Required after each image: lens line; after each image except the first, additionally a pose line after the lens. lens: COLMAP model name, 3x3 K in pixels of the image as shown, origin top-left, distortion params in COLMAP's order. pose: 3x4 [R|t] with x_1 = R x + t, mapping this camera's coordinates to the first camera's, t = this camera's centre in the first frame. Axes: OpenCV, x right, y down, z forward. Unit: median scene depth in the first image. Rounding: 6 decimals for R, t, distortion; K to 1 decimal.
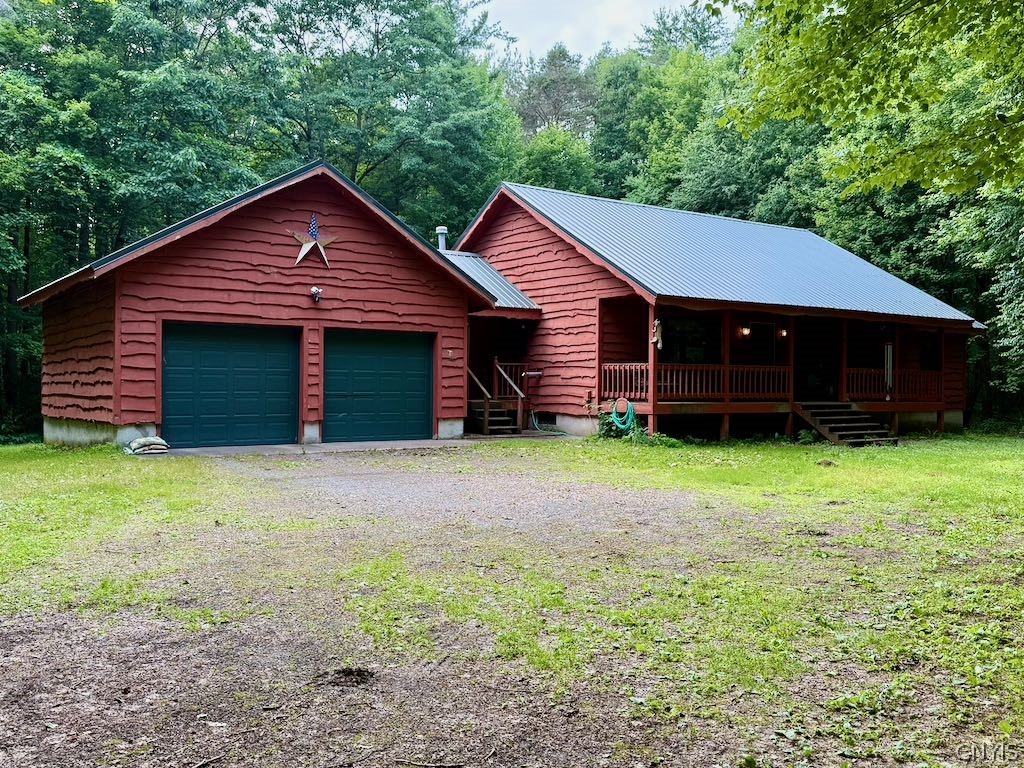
lens RADIAL K [[899.0, 0, 506.9], [0, 899.0, 388.0], [0, 0, 1]] dist [0.146807, -0.268281]
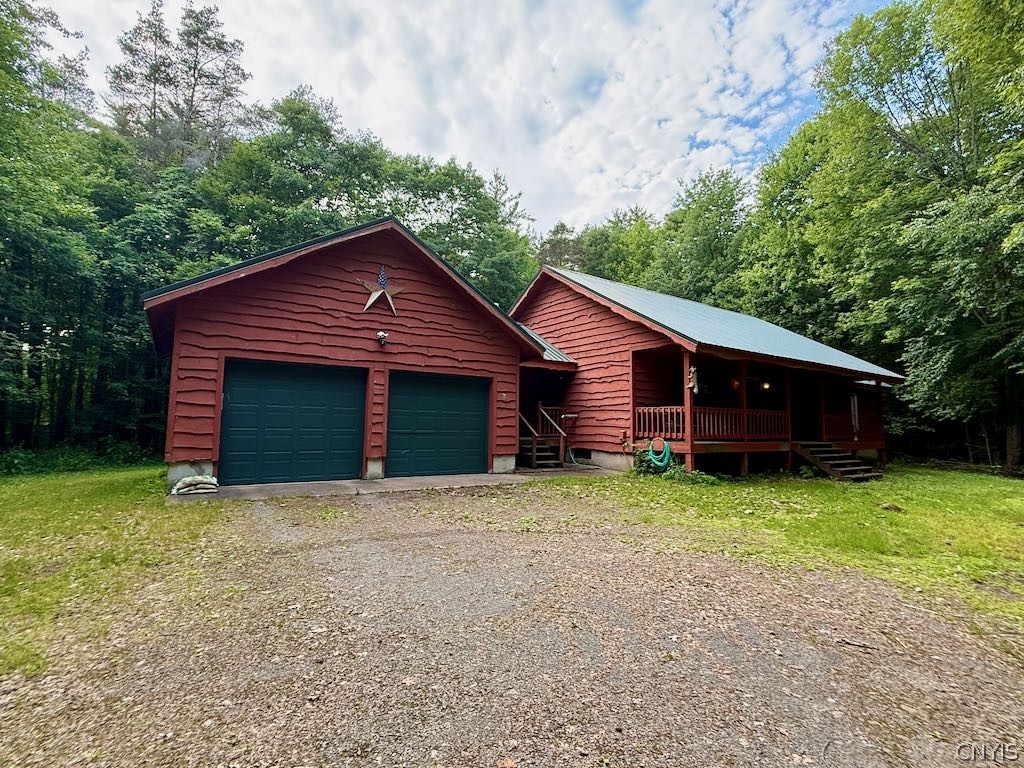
lens RADIAL K [[487.9, 0, 507.1], [0, 487.9, 382.4], [0, 0, 1]] dist [-0.000928, 0.000080]
pose [[0.999618, 0.005753, -0.027036, -0.042228], [-0.008263, 0.995571, -0.093649, 0.000986], [0.026377, 0.093837, 0.995238, 0.384142]]
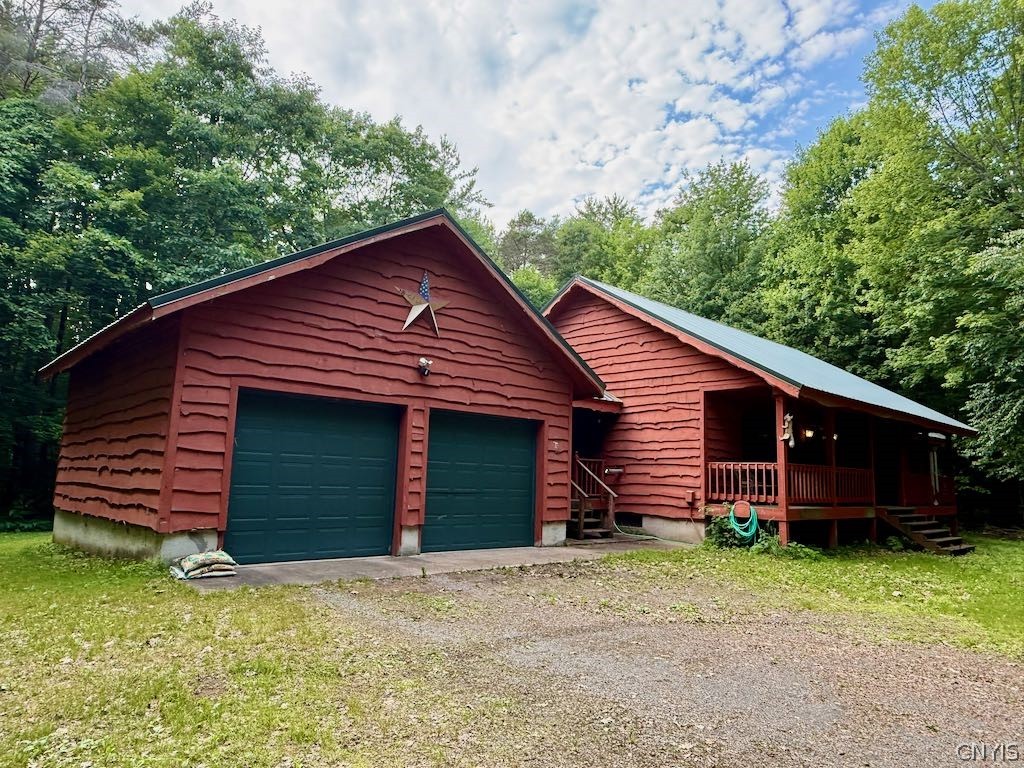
lens RADIAL K [[660.0, 0, 512.0], [0, 660.0, 384.0], [0, 0, 1]] dist [-0.000518, 0.000210]
pose [[0.991984, 0.039911, 0.119892, -0.180026], [-0.022217, 0.989116, -0.145448, -0.003494], [-0.124392, 0.141619, 0.982075, 0.363327]]
